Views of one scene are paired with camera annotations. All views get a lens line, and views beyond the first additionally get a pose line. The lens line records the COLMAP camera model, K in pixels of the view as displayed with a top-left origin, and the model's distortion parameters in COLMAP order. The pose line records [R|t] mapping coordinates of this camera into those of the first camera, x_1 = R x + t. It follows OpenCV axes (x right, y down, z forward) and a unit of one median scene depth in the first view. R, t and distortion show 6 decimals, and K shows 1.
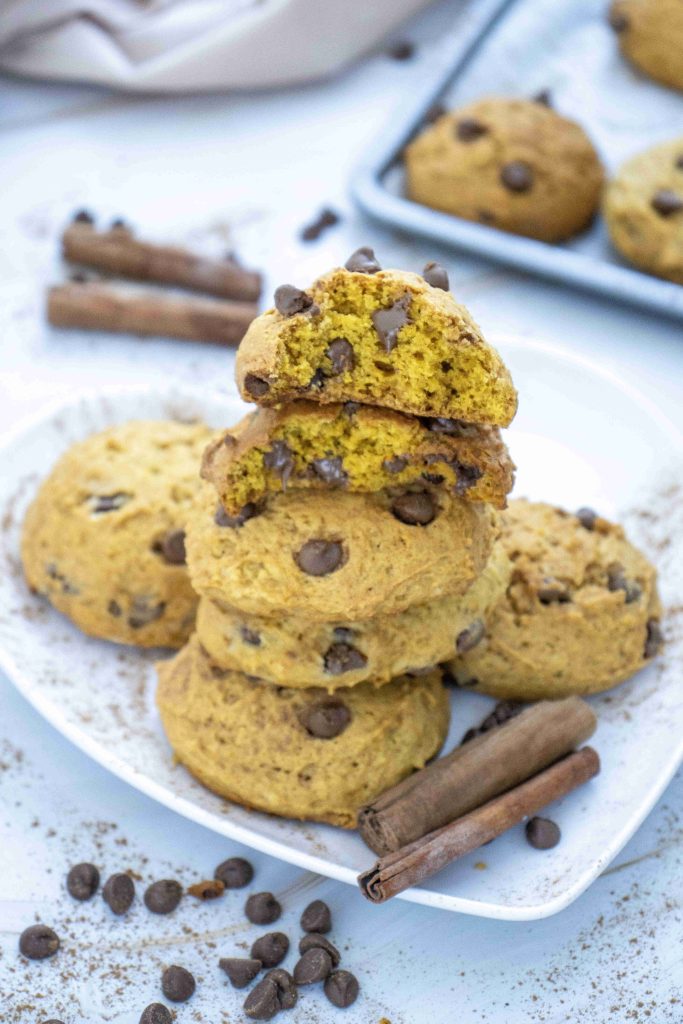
lens RADIAL K [[2218.9, 0, 341.5], [0, 2218.9, 512.0], [0, 0, 1]] dist [0.133043, 0.082925]
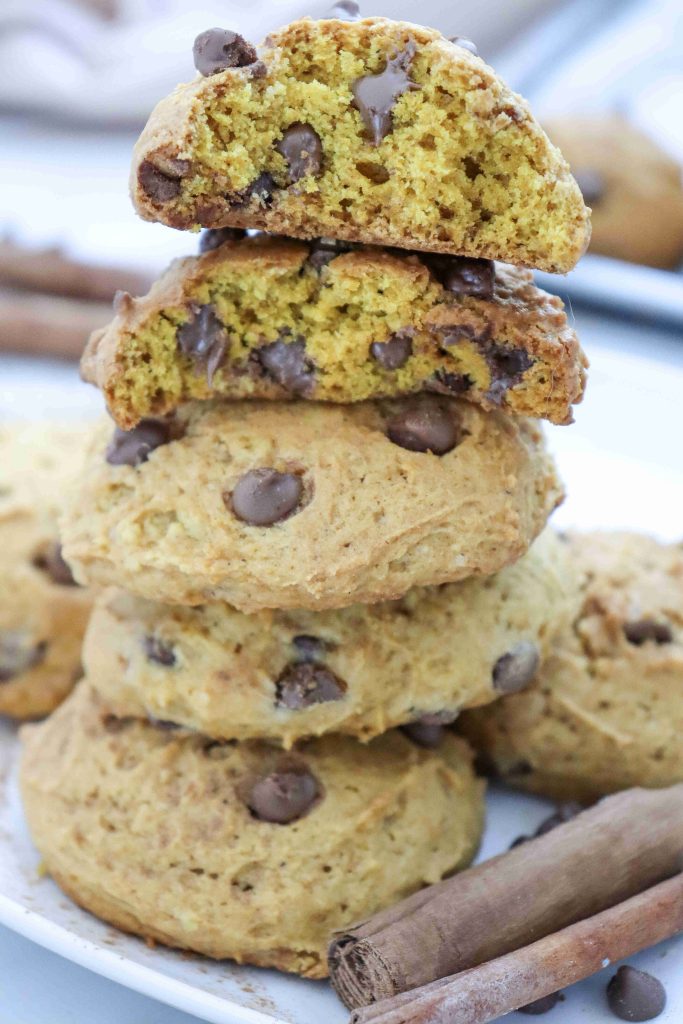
lens RADIAL K [[2218.9, 0, 341.5], [0, 2218.9, 512.0], [0, 0, 1]] dist [0.133043, 0.082925]
pose [[0.999397, 0.009254, -0.033477, 0.031296], [-0.015235, 0.982977, -0.183097, 0.135465], [0.031213, 0.183497, 0.982525, 0.399100]]
